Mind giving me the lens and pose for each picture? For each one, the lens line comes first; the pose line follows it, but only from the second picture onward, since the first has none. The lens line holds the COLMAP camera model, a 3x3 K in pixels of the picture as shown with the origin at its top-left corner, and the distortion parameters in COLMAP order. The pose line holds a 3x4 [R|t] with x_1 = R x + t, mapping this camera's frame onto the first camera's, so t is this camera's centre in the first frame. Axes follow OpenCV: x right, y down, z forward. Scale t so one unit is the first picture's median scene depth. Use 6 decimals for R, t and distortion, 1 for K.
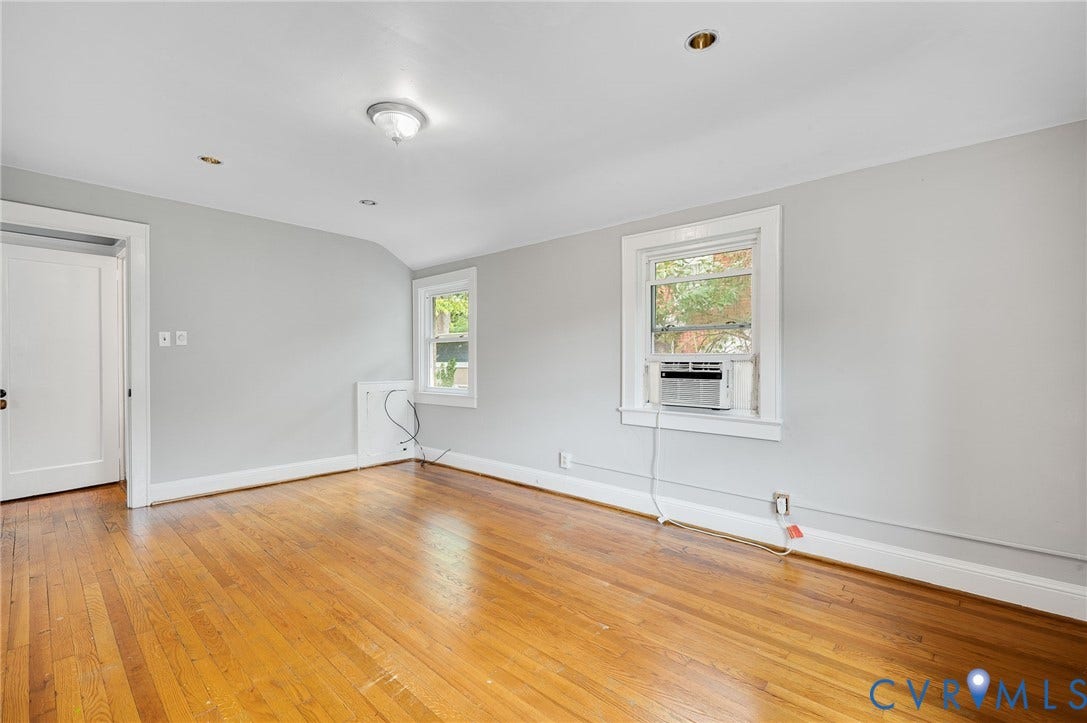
lens RADIAL K [[470.7, 0, 561.3], [0, 470.7, 360.7], [0, 0, 1]] dist [-0.001838, -0.000338]
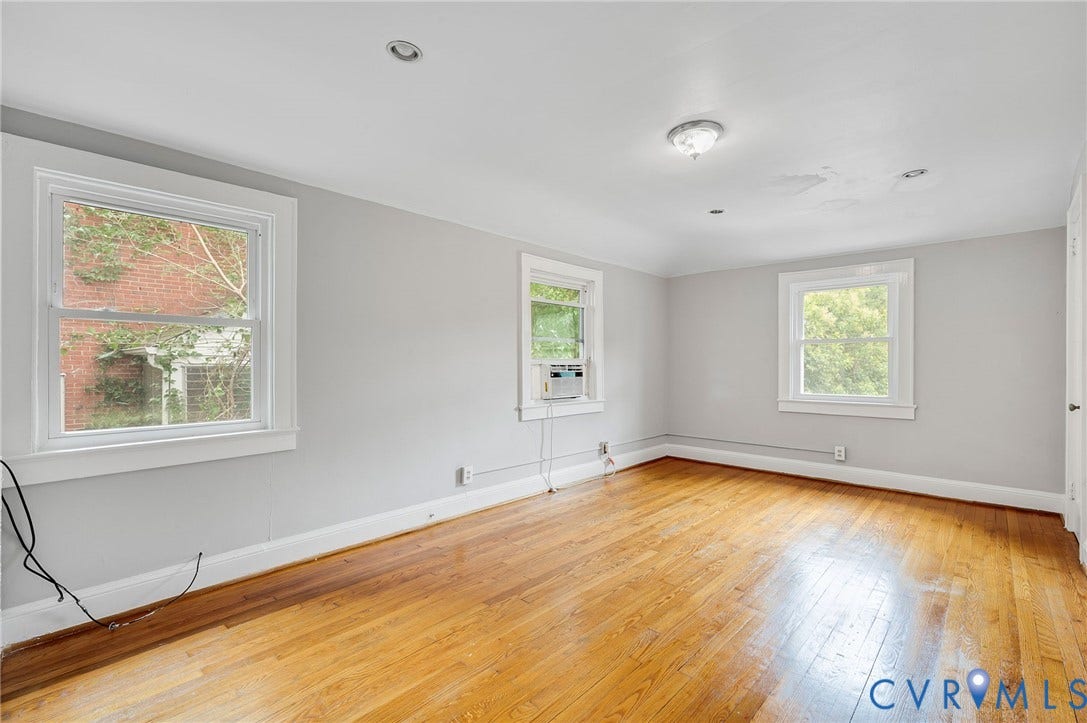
lens RADIAL K [[470.7, 0, 561.3], [0, 470.7, 360.7], [0, 0, 1]] dist [-0.001838, -0.000338]
pose [[0.022207, 0.005492, 0.999738, -1.015251], [0.002960, 0.999980, -0.005560, -0.001518], [-0.999749, 0.003083, 0.022191, 0.918236]]
